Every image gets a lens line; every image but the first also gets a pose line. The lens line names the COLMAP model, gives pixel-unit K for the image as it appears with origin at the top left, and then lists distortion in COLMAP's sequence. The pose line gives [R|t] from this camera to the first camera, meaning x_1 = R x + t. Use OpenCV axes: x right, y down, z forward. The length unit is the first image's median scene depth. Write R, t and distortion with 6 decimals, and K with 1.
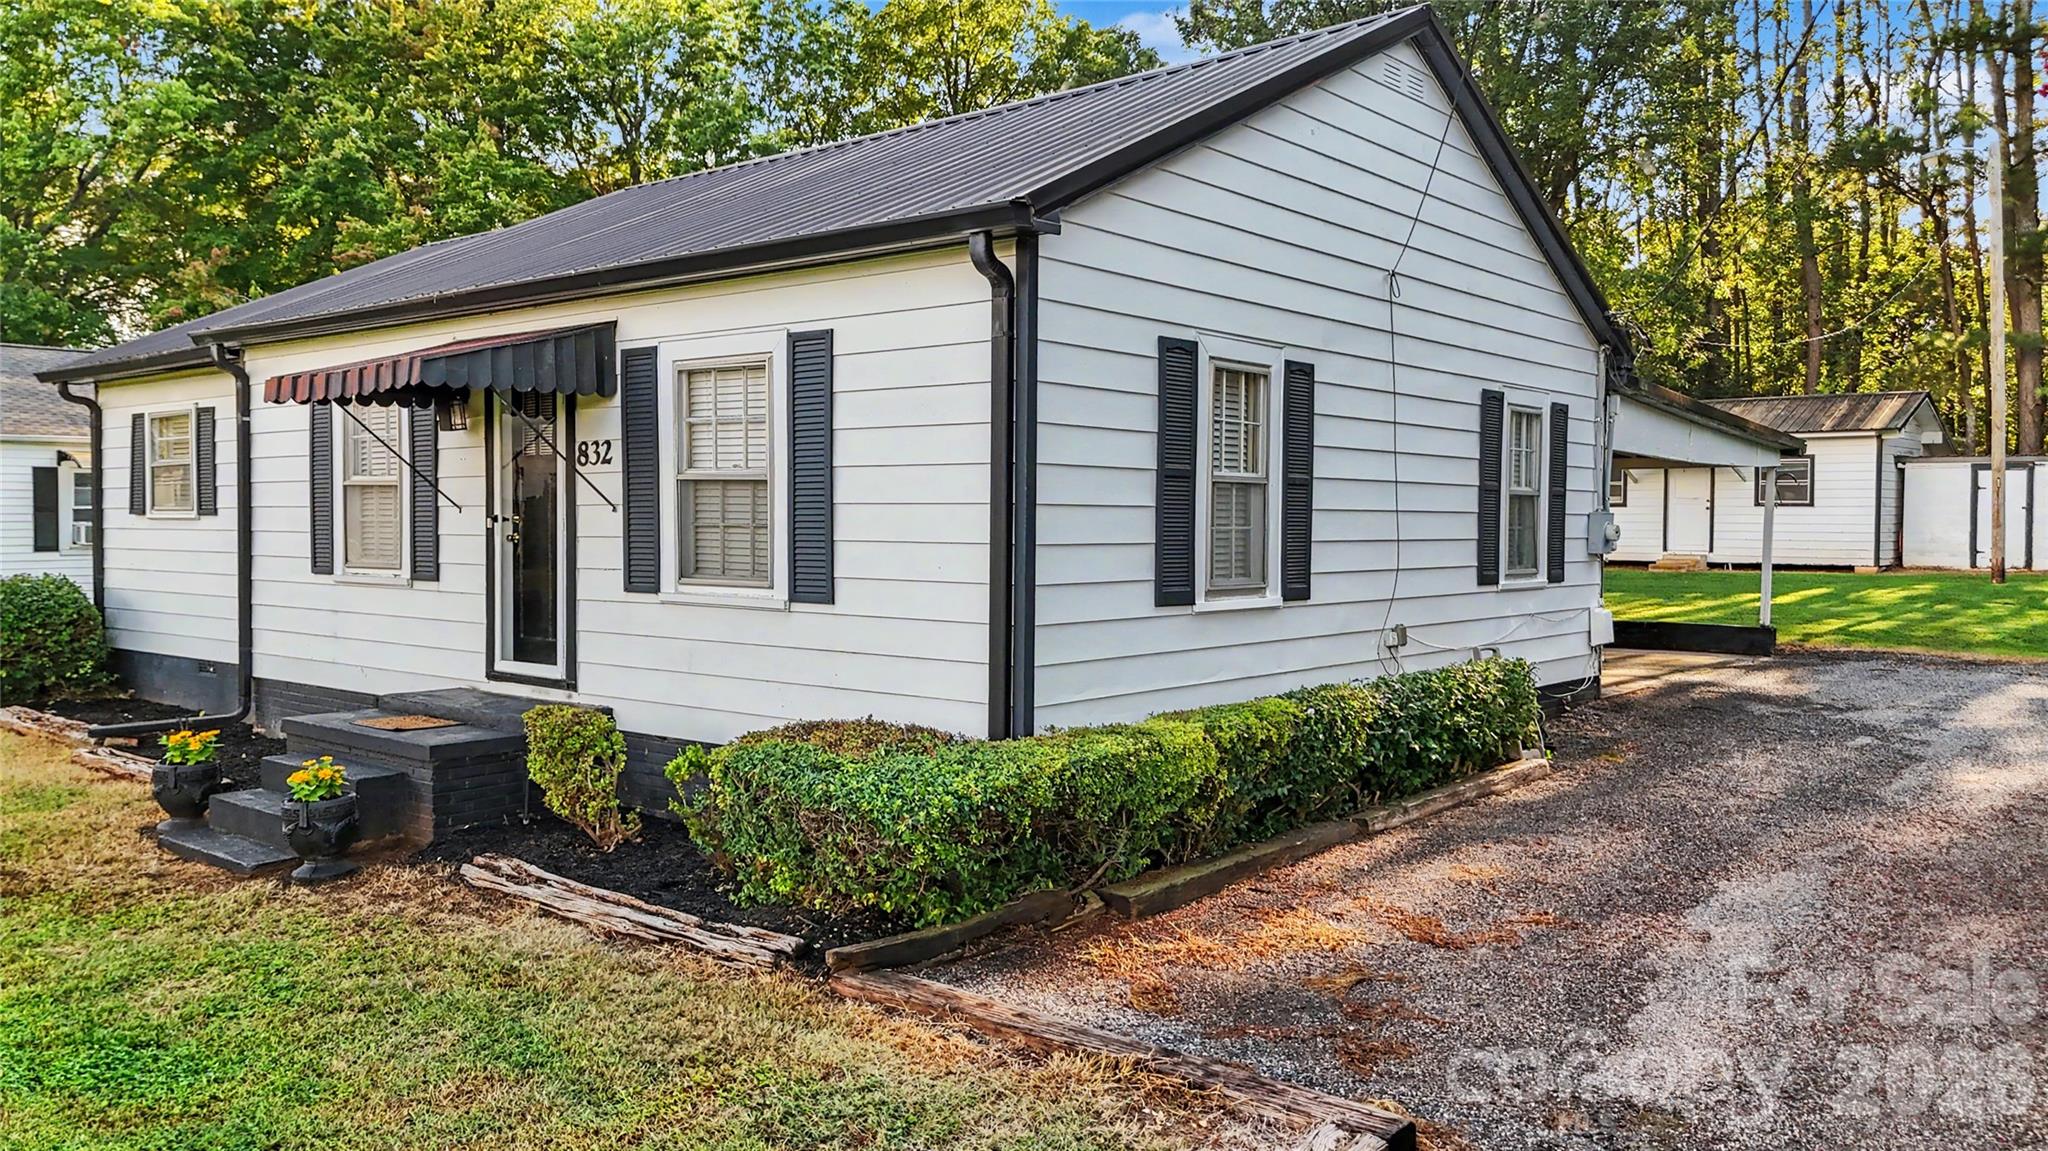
lens RADIAL K [[1524.6, 0, 1035.0], [0, 1524.6, 561.9], [0, 0, 1]] dist [0.067617, -0.057690]
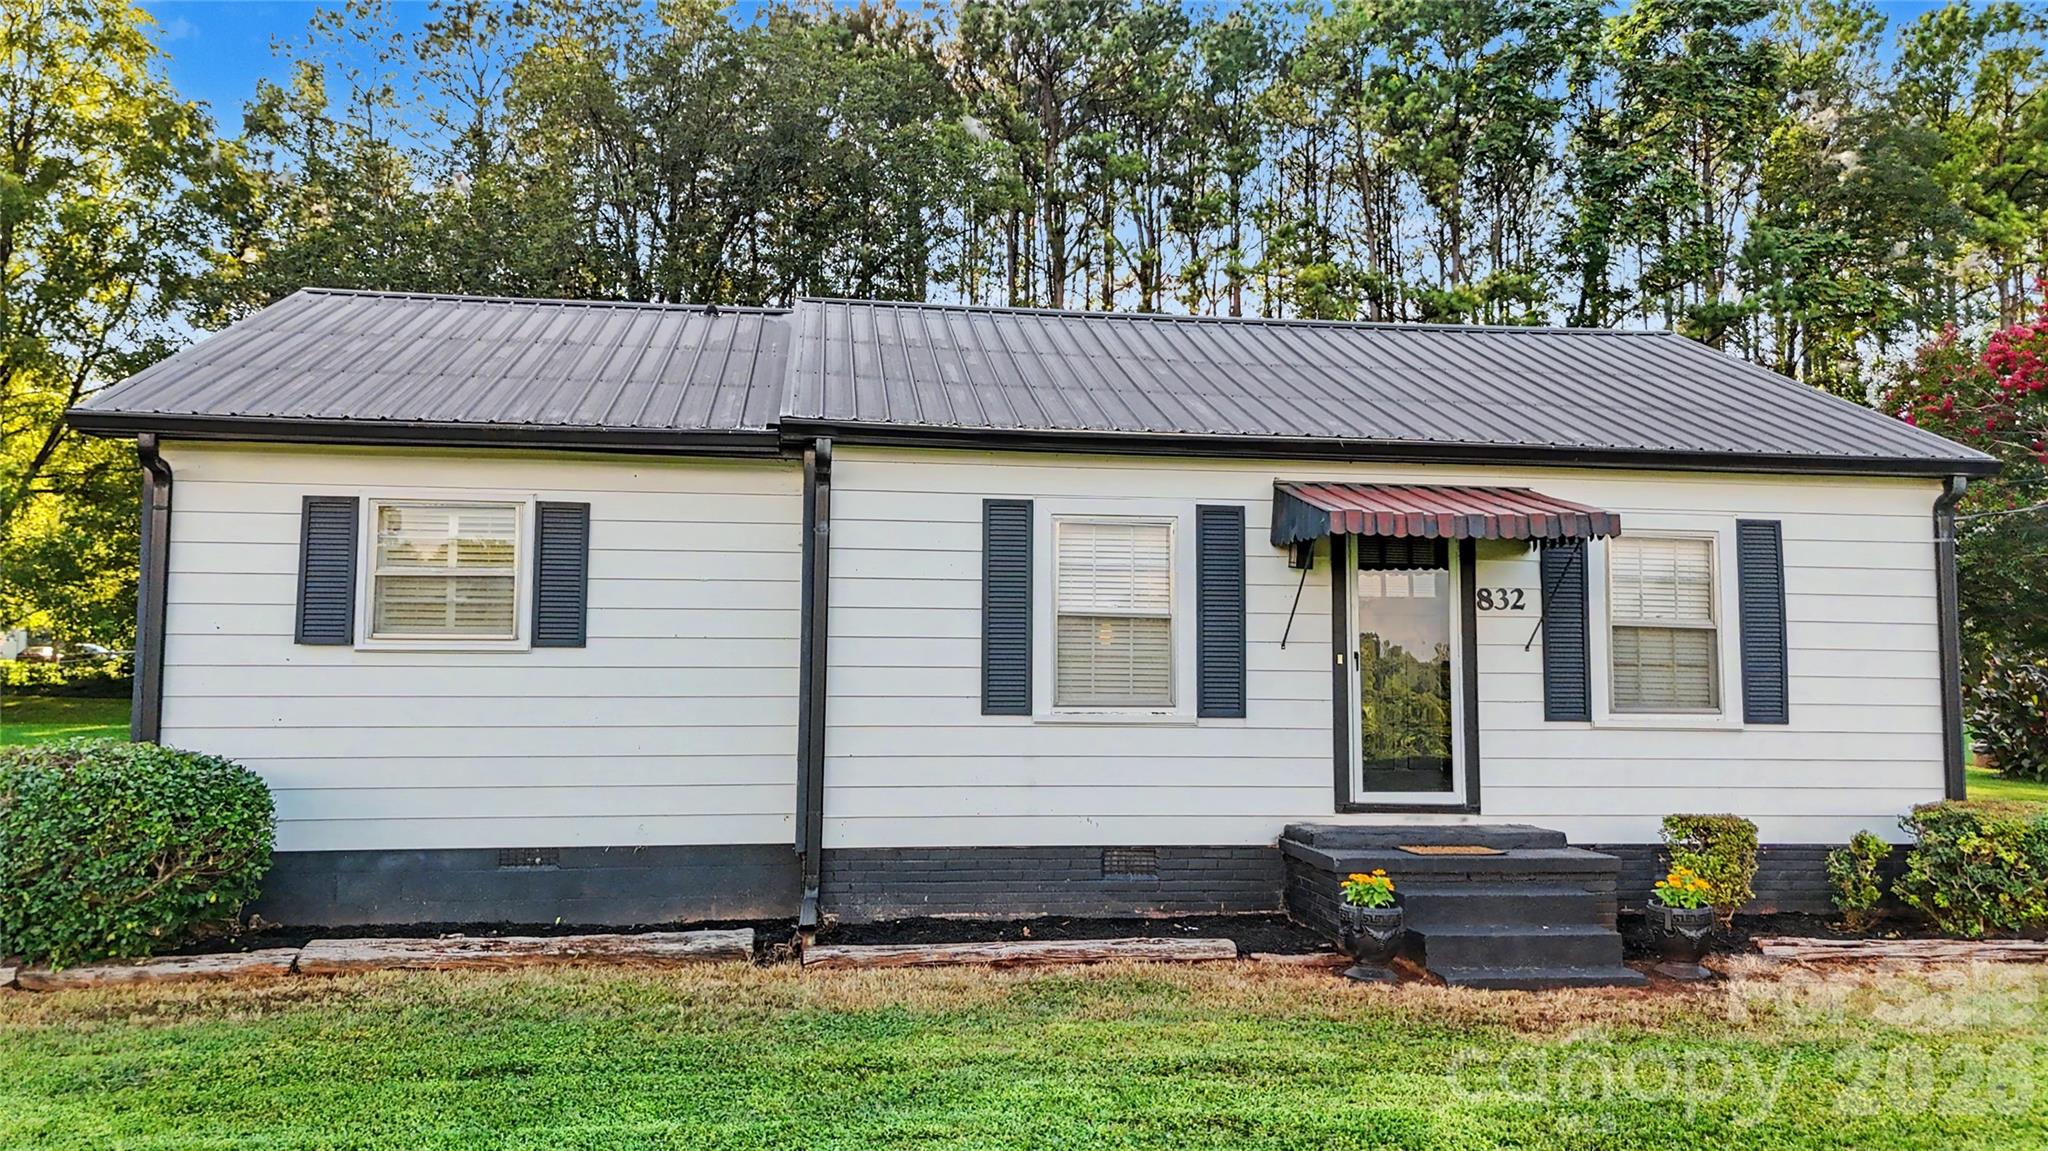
lens RADIAL K [[1524.6, 0, 1033.2], [0, 1524.6, 557.6], [0, 0, 1]] dist [0.067617, -0.057690]
pose [[0.673408, 0.063977, 0.736498, -1.263337], [0.016256, 0.994726, -0.101273, 0.007264], [-0.739092, 0.080170, 0.668816, 0.454119]]
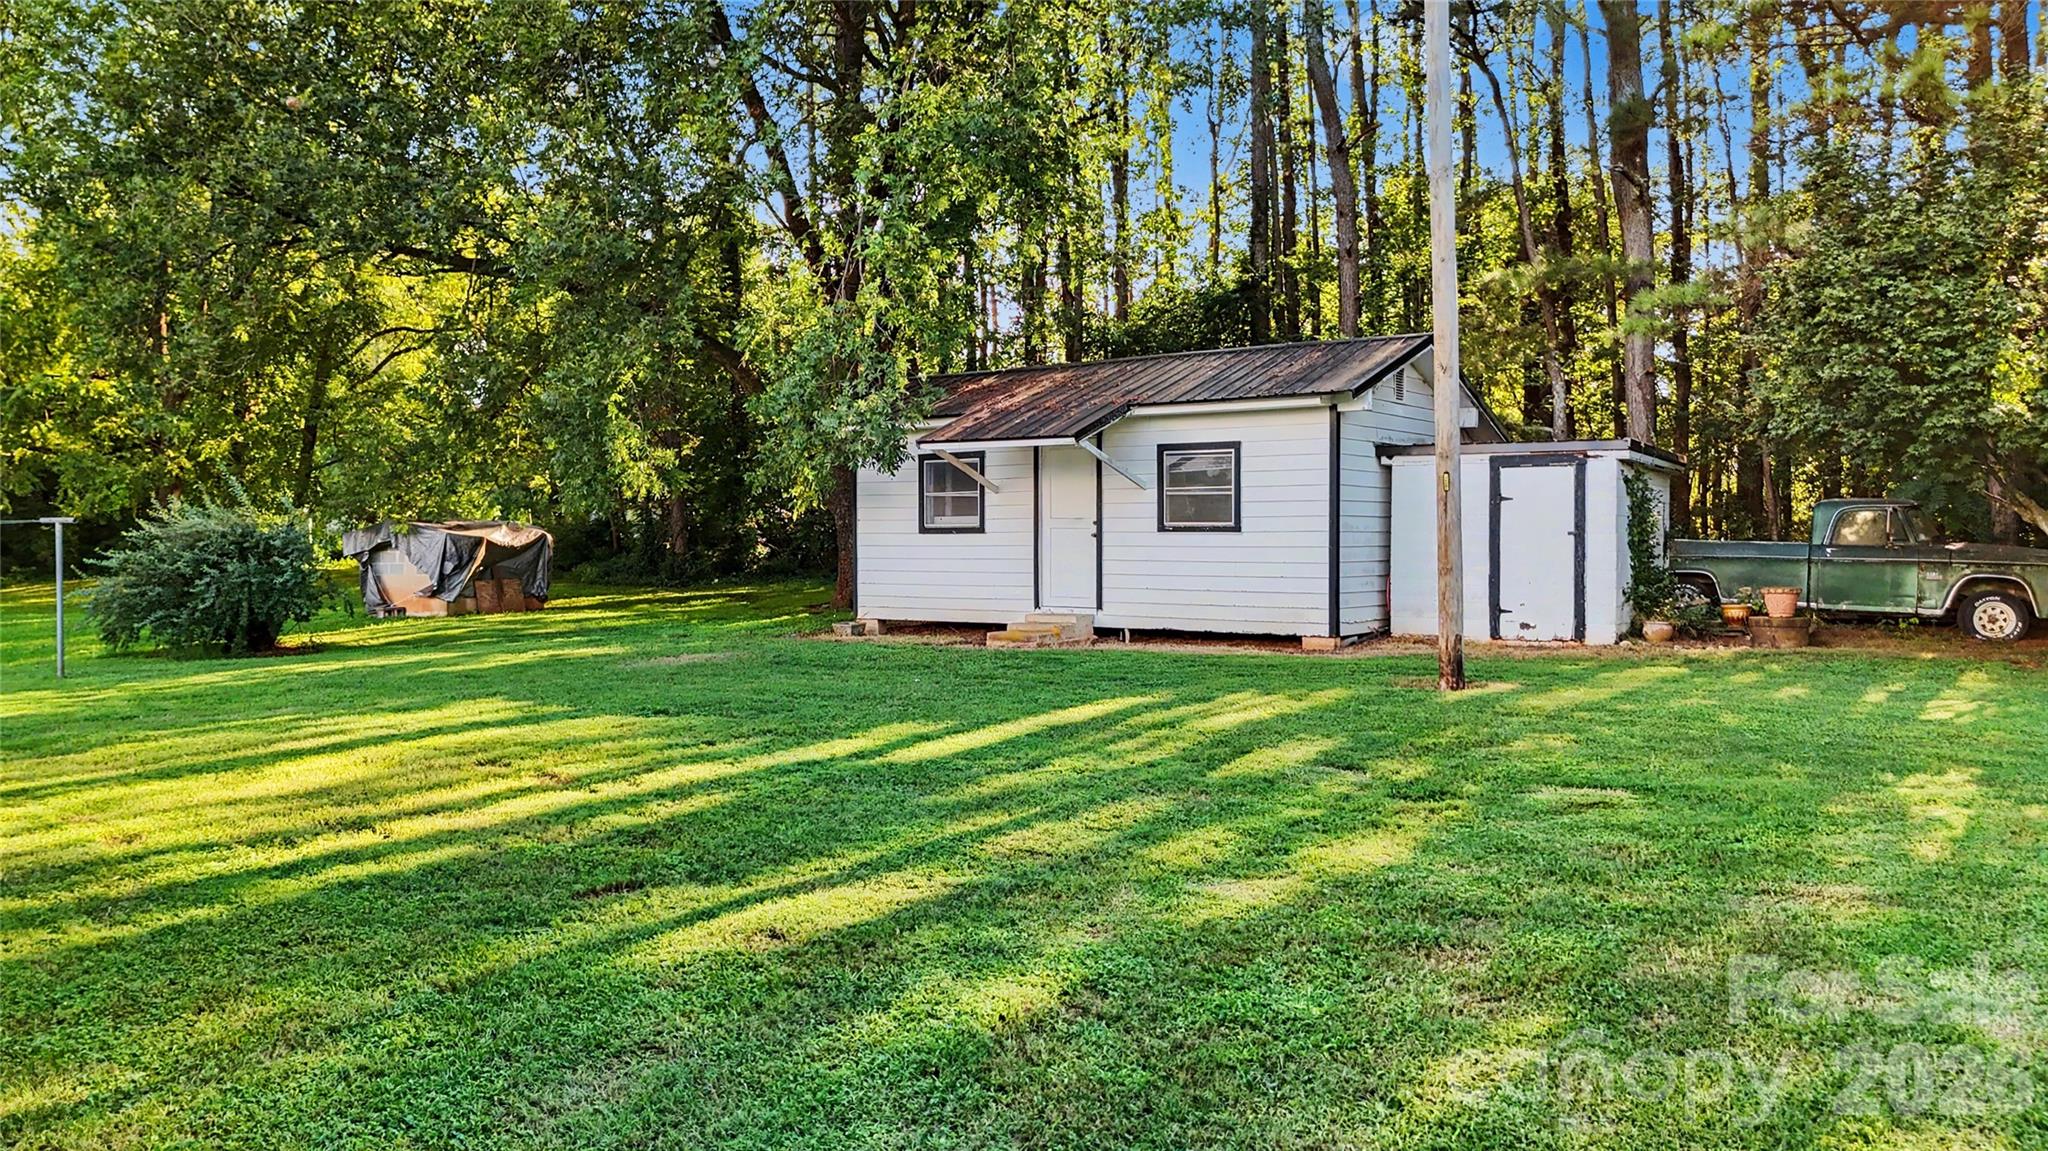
lens RADIAL K [[1524.6, 0, 1023.5], [0, 1524.6, 568.8], [0, 0, 1]] dist [0.067617, -0.057690]
pose [[0.994999, -0.004590, 0.099782, 1.121506], [0.005885, 0.999902, -0.012688, -0.047095], [-0.099714, 0.013212, 0.994928, 1.357821]]
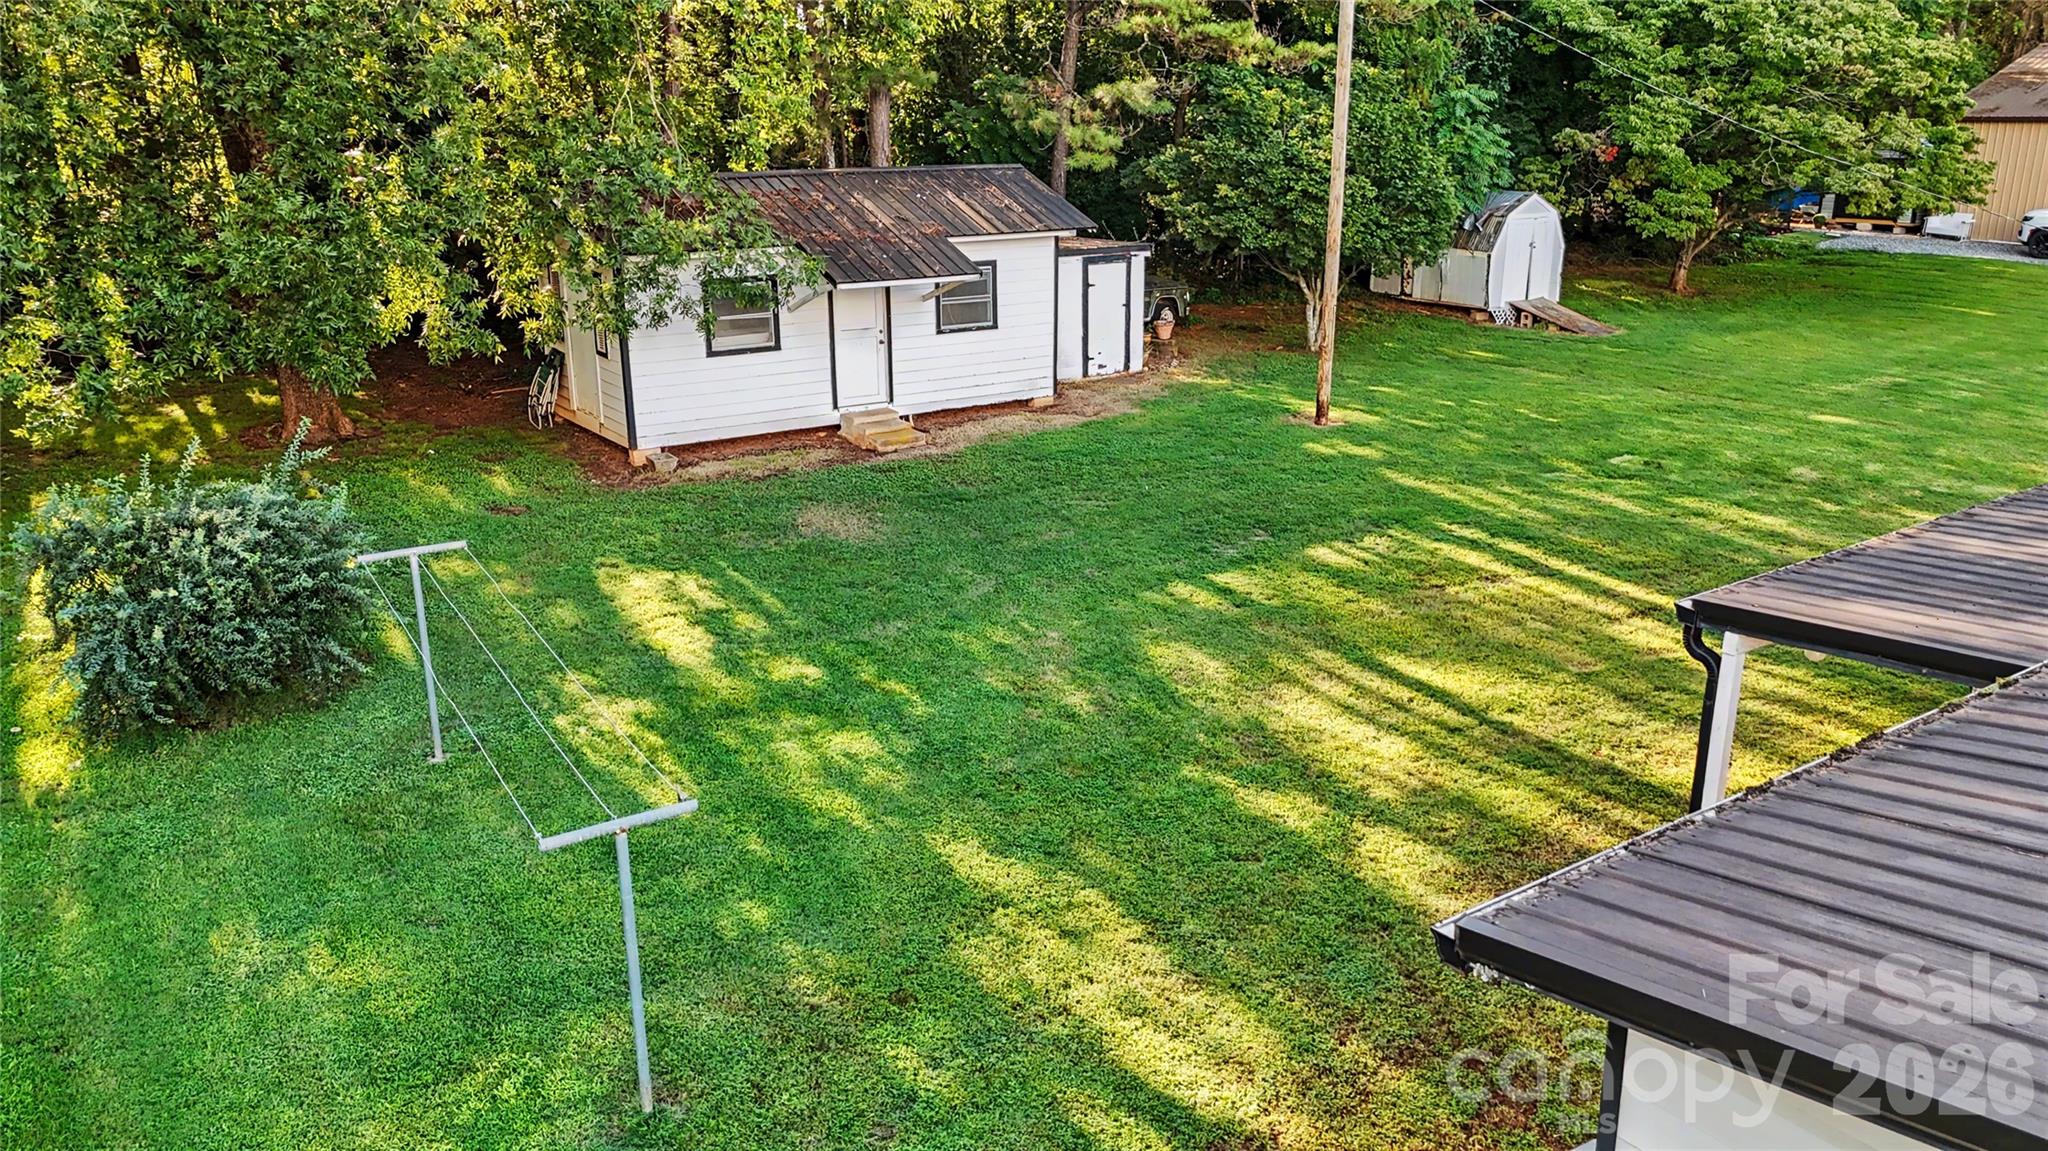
lens RADIAL K [[1524.6, 0, 1044.2], [0, 1524.6, 572.5], [0, 0, 1]] dist [0.067617, -0.057690]
pose [[0.256615, -0.293204, 0.920967, -0.708180], [0.033994, 0.955024, 0.294574, -0.439526], [-0.965916, -0.044285, 0.255040, 2.372650]]
